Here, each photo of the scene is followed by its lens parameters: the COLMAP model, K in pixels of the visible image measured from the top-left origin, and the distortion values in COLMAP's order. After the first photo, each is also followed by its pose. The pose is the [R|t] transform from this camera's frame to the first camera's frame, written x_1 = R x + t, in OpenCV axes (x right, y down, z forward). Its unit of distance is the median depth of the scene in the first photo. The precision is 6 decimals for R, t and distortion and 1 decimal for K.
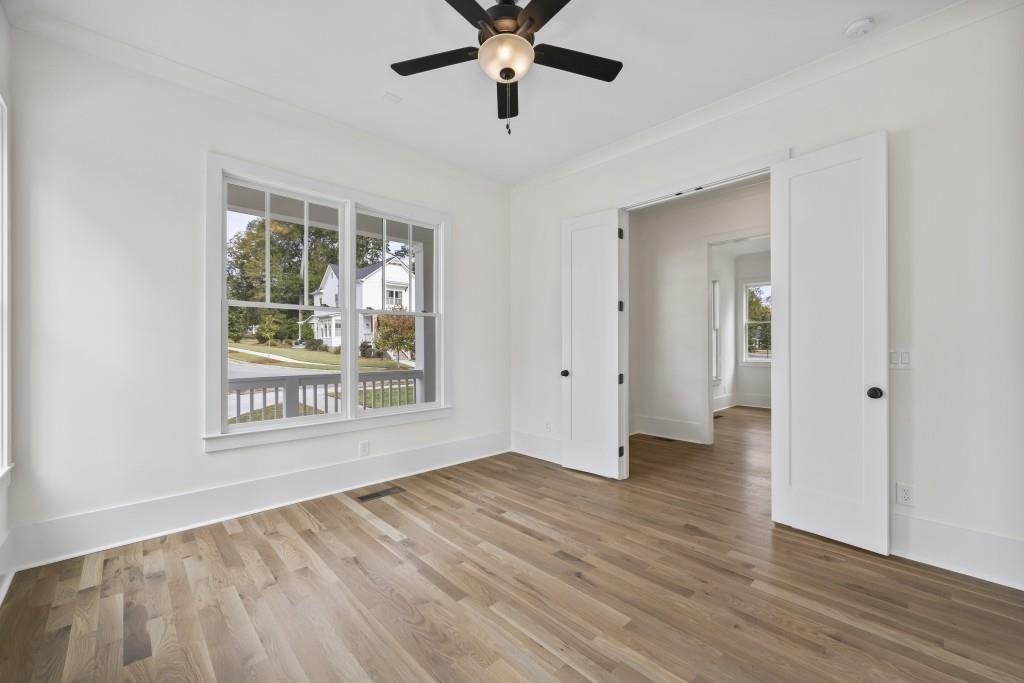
lens RADIAL K [[414.1, 0, 513.4], [0, 414.1, 343.8], [0, 0, 1]] dist [-0.001057, -0.000285]
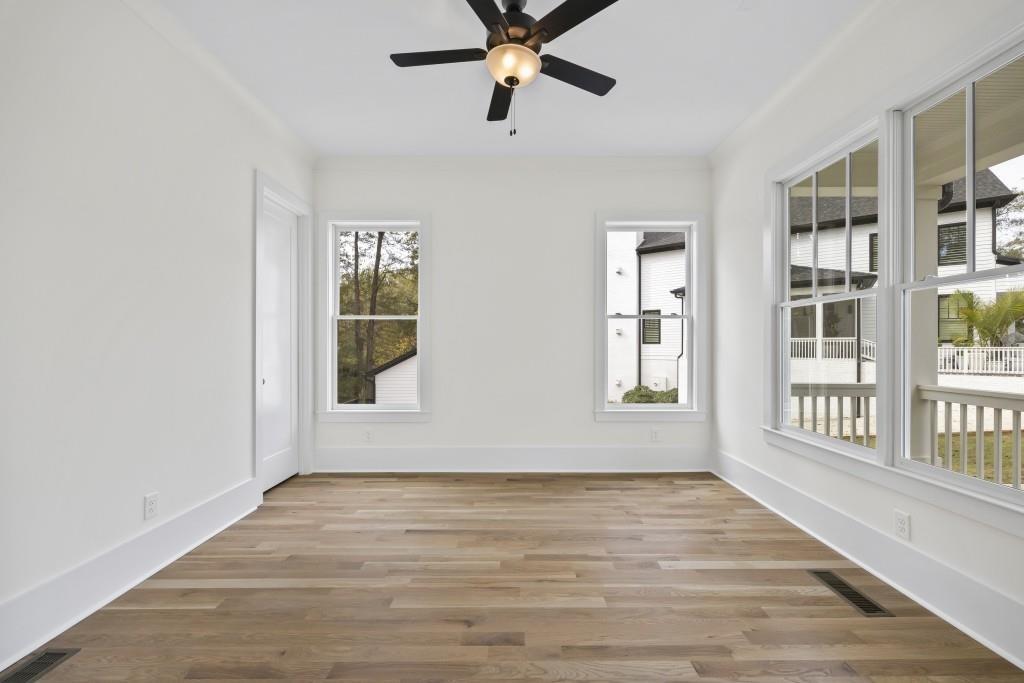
lens RADIAL K [[414.1, 0, 514.2], [0, 414.1, 344.9], [0, 0, 1]] dist [-0.001057, -0.000285]
pose [[-0.687167, -0.001005, -0.726499, 0.637996], [0.003105, 0.999986, -0.004320, 0.006240], [0.726493, -0.005224, -0.687154, 1.500898]]
